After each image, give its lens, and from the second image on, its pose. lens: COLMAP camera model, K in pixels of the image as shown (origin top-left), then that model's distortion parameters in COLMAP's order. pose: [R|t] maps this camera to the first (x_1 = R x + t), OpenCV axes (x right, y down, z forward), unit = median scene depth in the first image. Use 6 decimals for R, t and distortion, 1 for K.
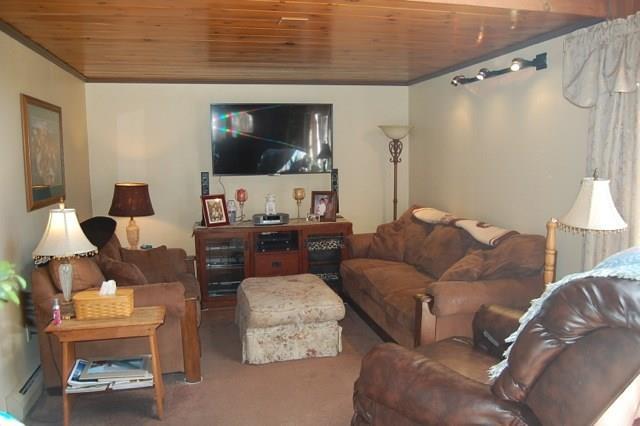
lens RADIAL K [[498.5, 0, 320.0], [0, 498.5, 213.0], [0, 0, 1]] dist [-0.071141, 0.002968]
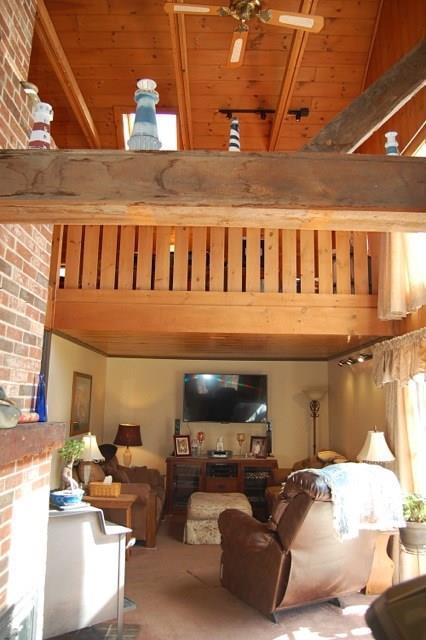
lens RADIAL K [[498.5, 0, 213.0], [0, 498.5, 320.0], [0, 0, 1]] dist [-0.071141, 0.002968]
pose [[0.974206, -0.004269, -0.225619, 0.220658], [-0.058633, 0.960693, -0.271350, 0.031979], [0.217909, 0.277579, 0.935663, -0.481329]]
